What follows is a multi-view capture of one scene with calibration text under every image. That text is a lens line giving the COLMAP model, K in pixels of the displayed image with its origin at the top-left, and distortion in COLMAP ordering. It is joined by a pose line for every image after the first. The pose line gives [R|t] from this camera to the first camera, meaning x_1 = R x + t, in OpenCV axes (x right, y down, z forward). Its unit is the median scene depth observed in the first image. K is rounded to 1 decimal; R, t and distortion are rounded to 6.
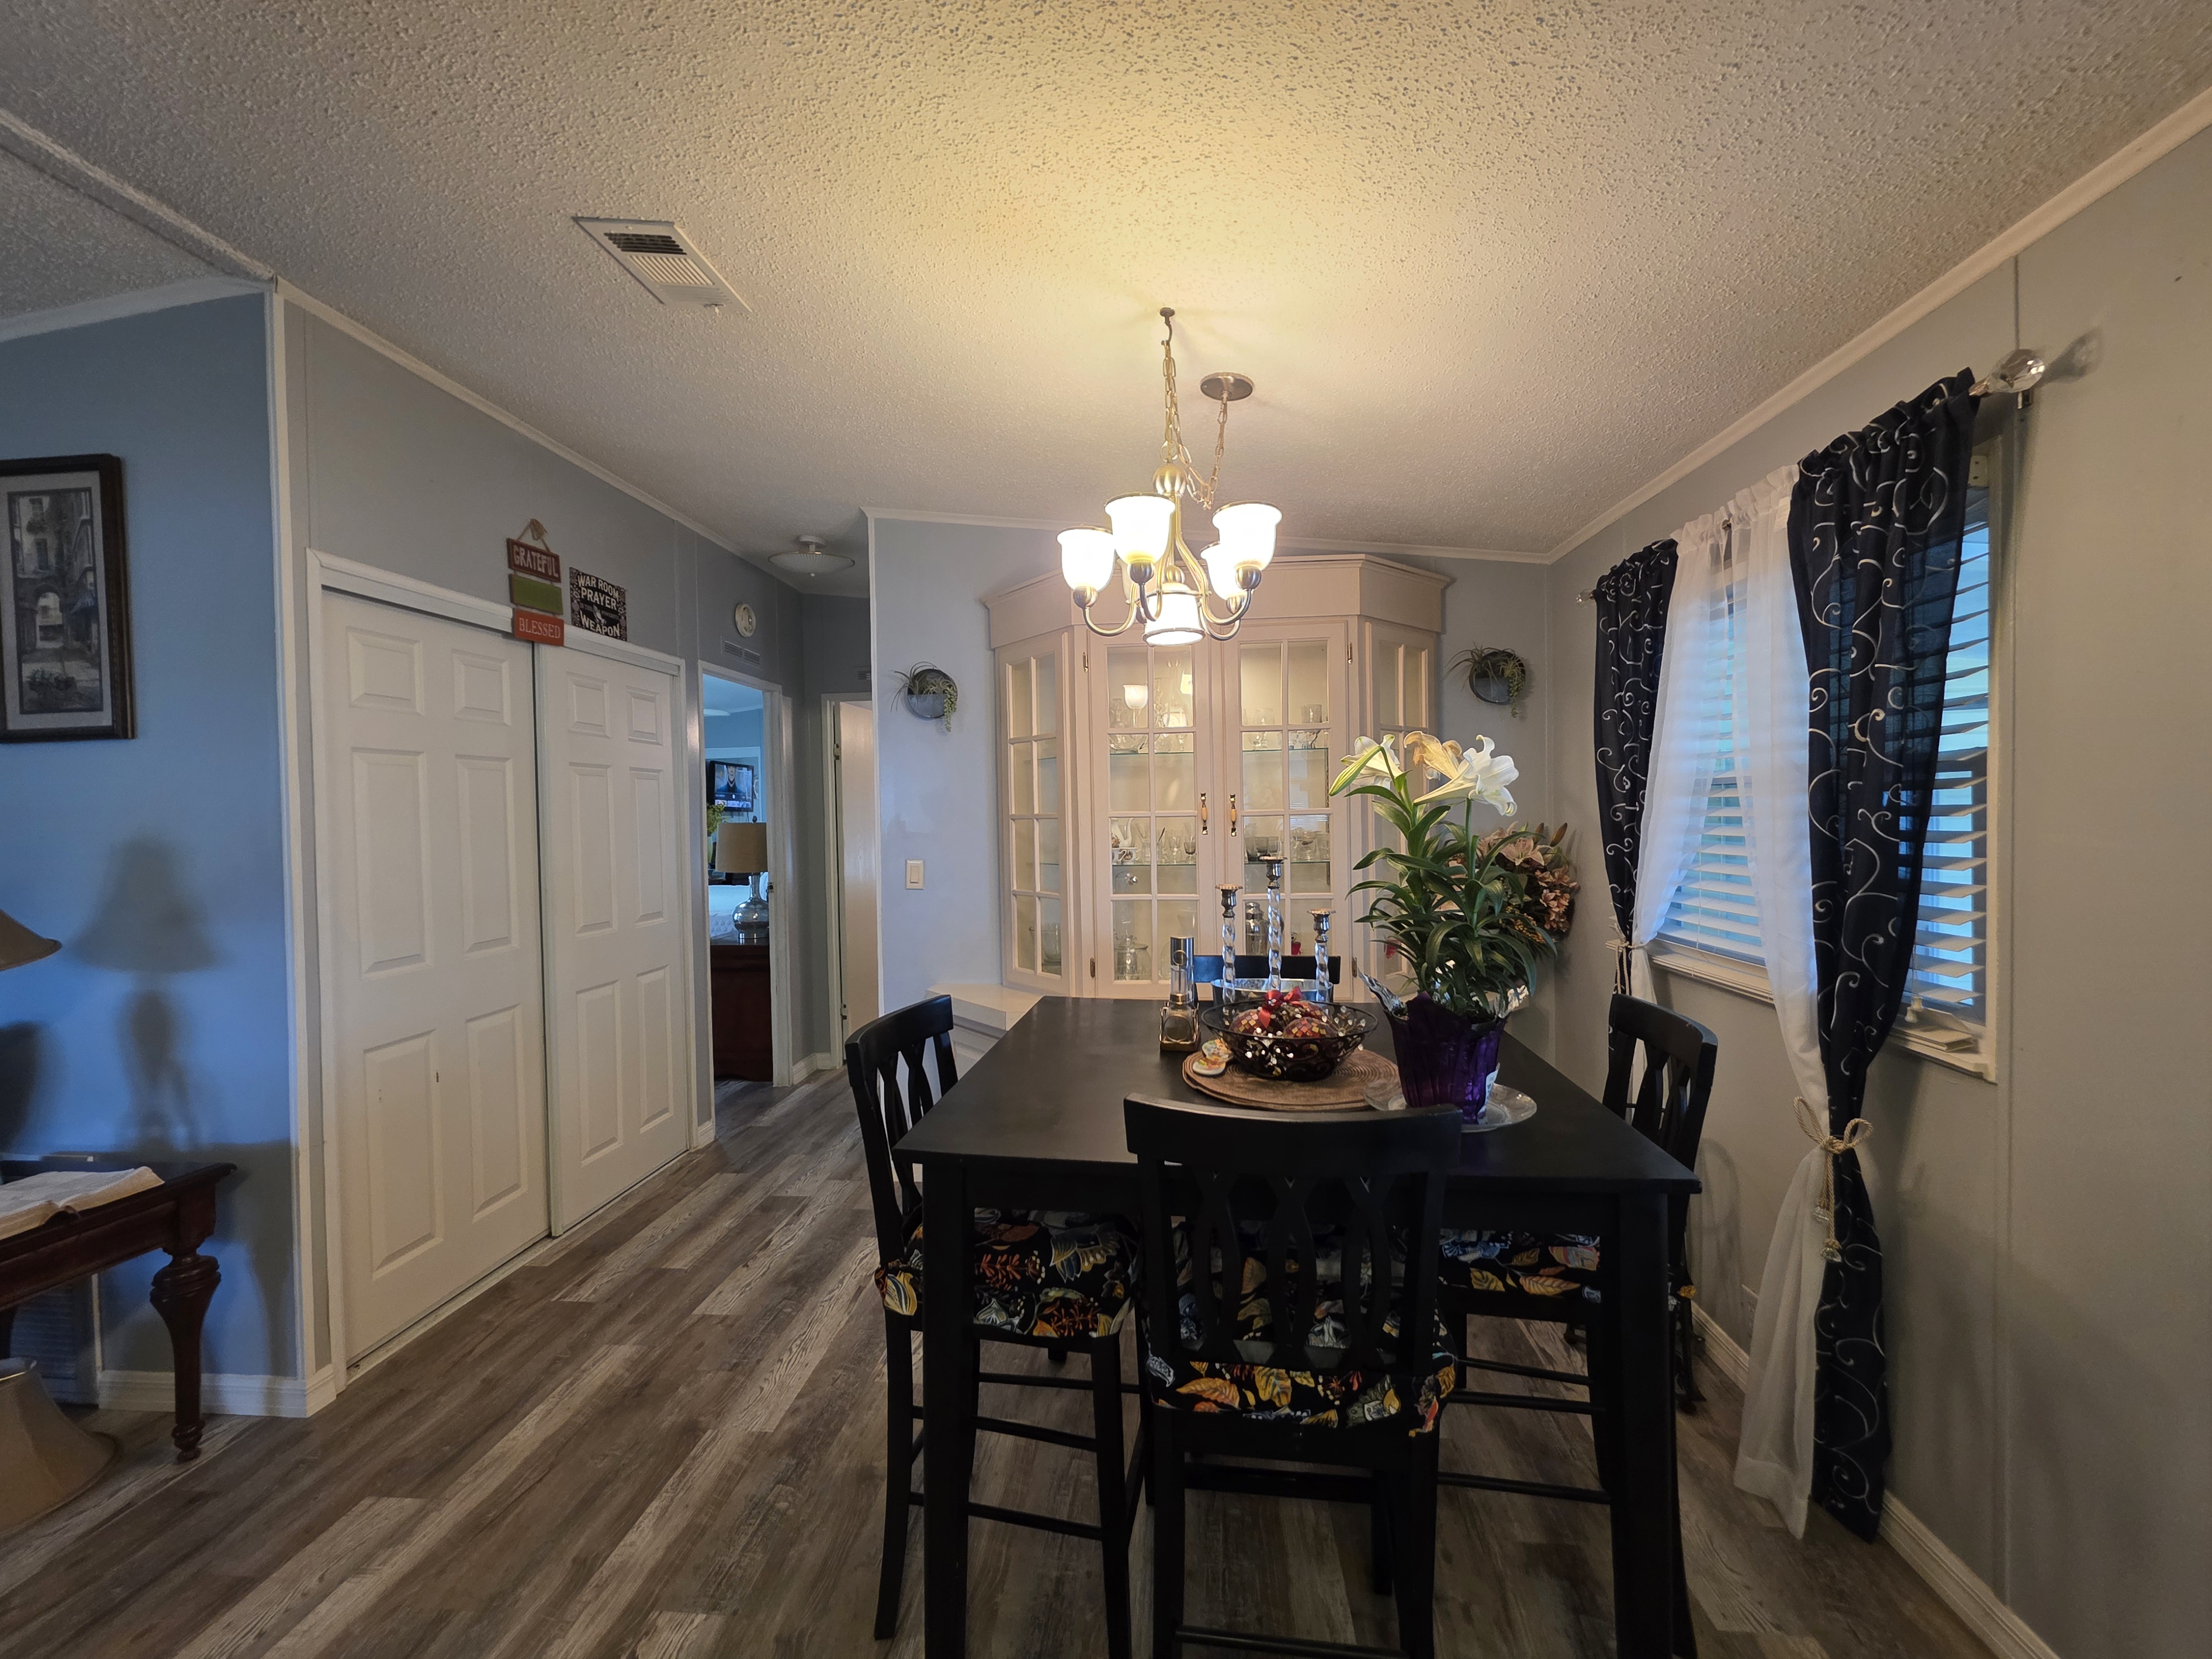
lens RADIAL K [[883.2, 0, 1106.0], [0, 883.2, 829.5], [0, 0, 1]] dist [0.002750, 0.000041]
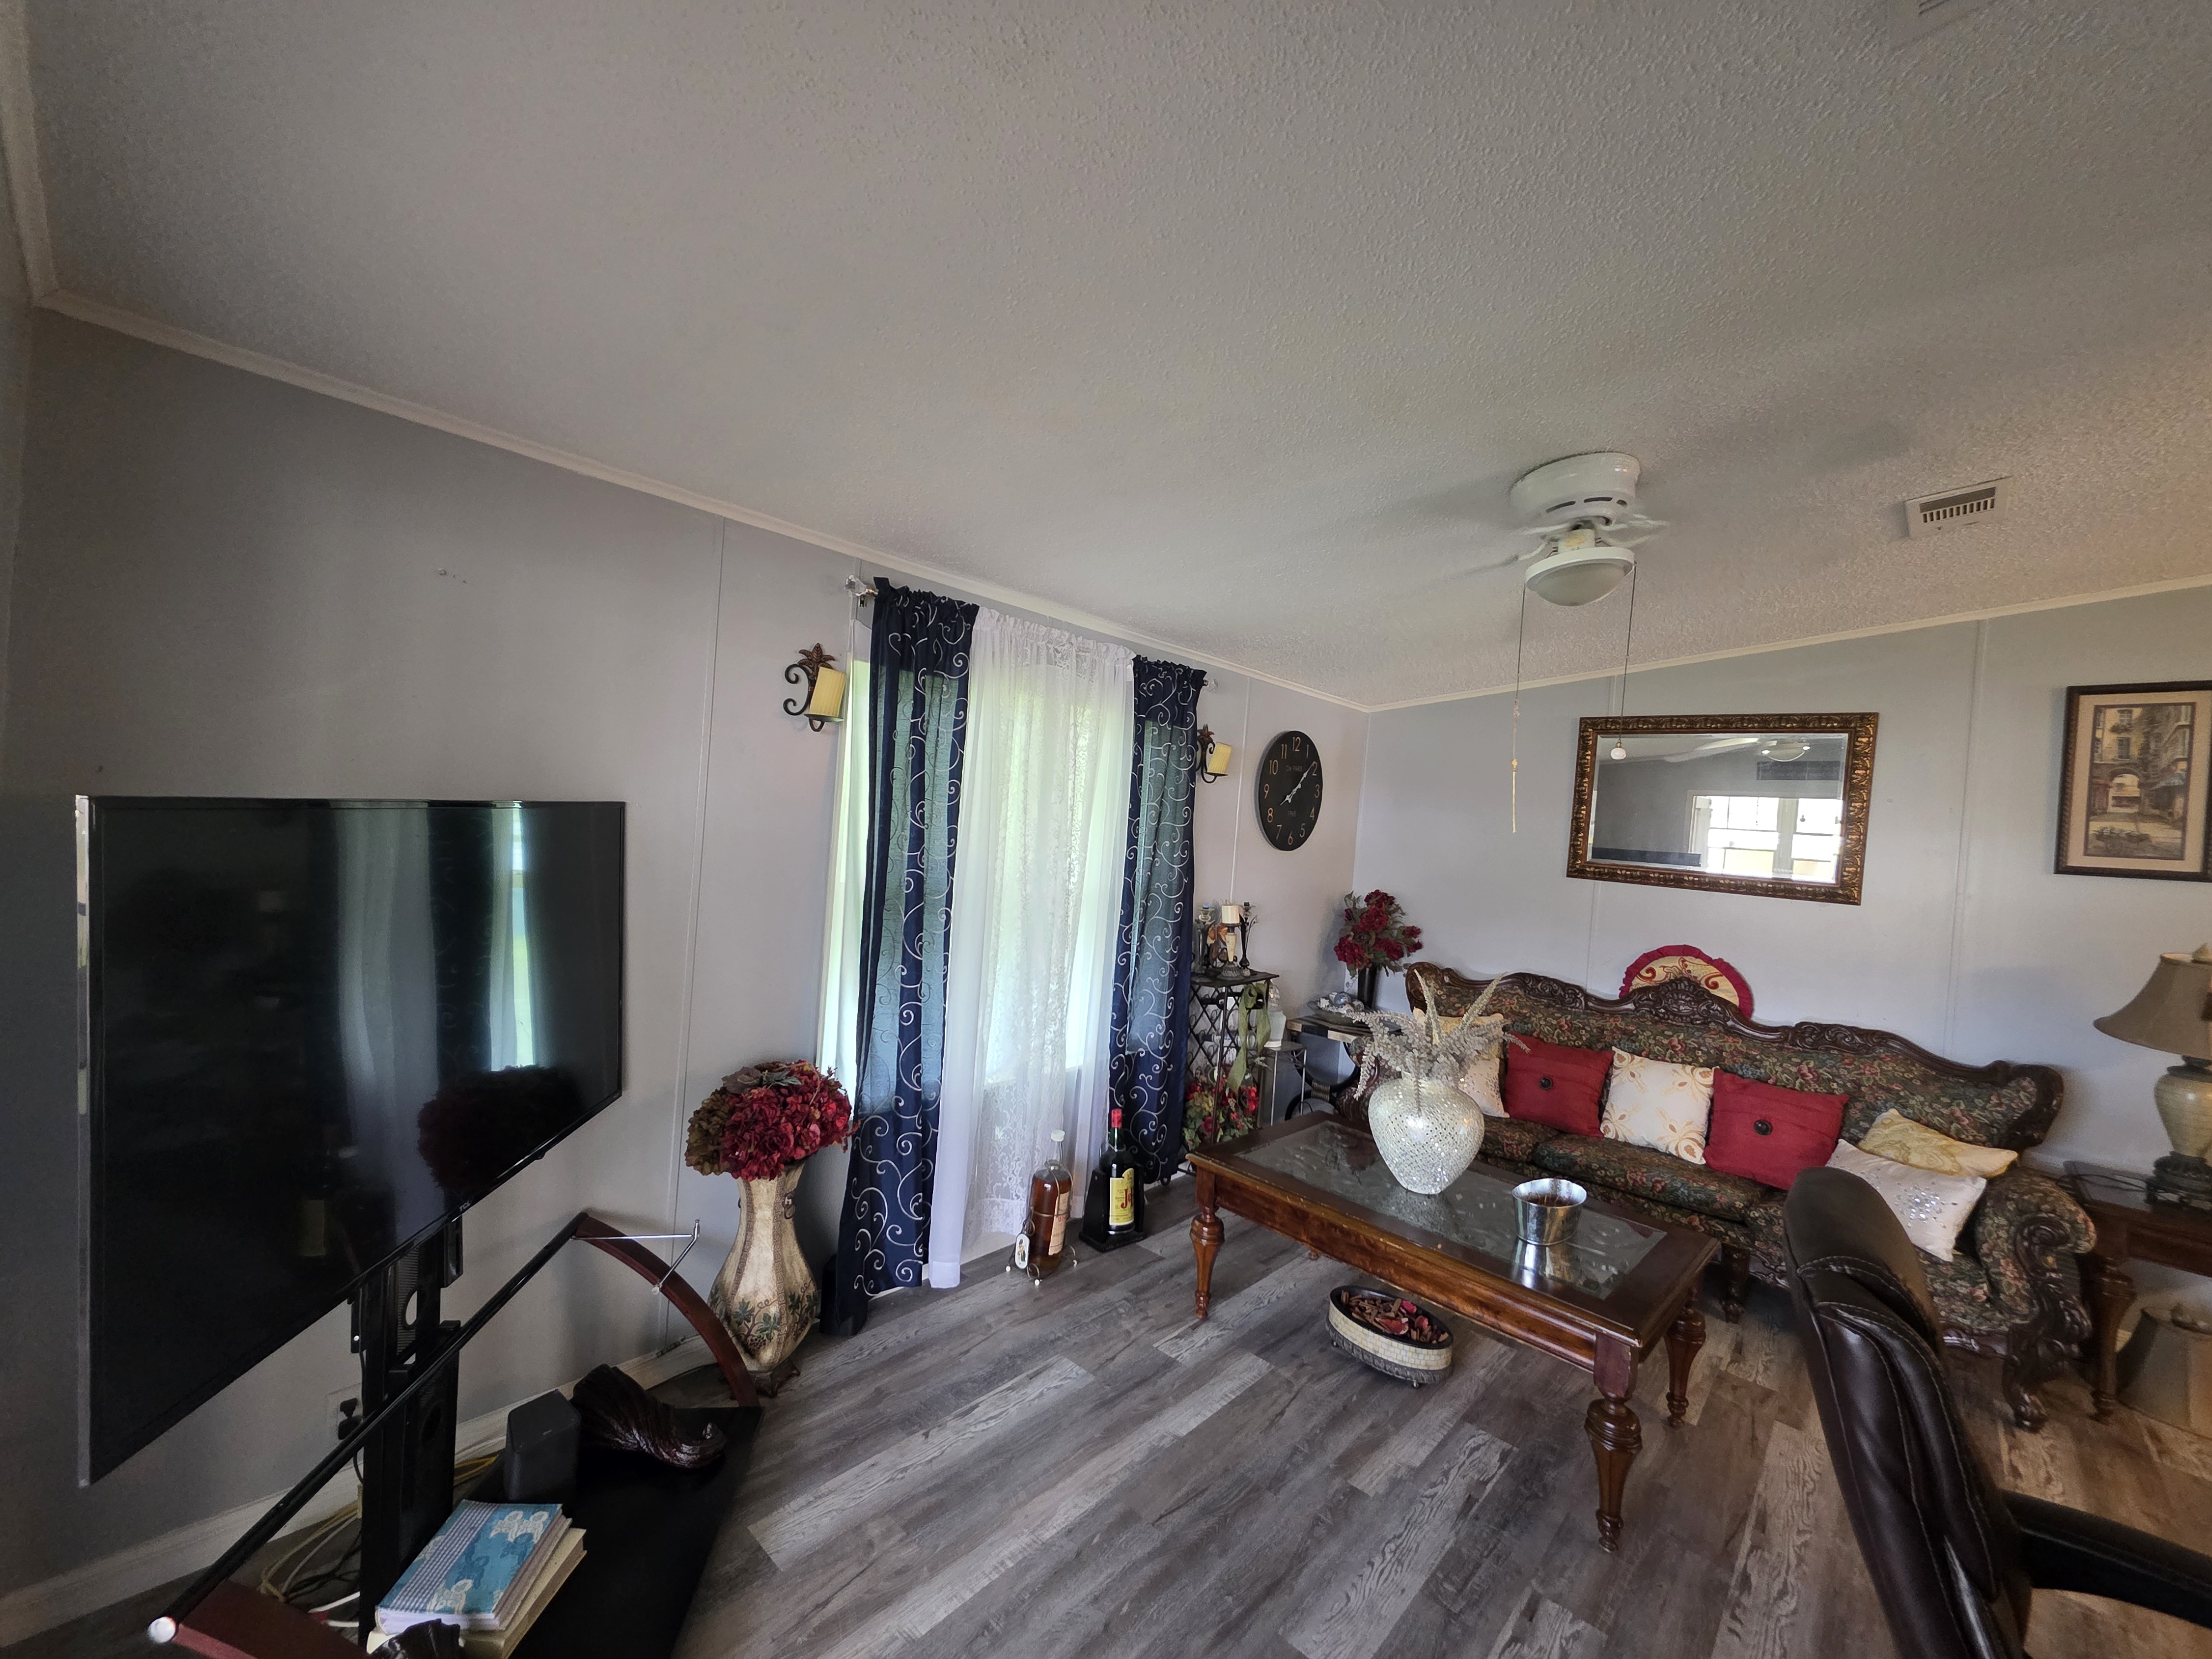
lens RADIAL K [[880.1, 0, 1110.8], [0, 880.1, 829.8], [0, 0, 1]] dist [0.003677, 0.000602]
pose [[0.791002, 0.079725, -0.606597, -1.615350], [-0.099728, 0.995015, 0.000730, -0.013960], [0.603631, 0.059917, 0.795009, -1.129993]]
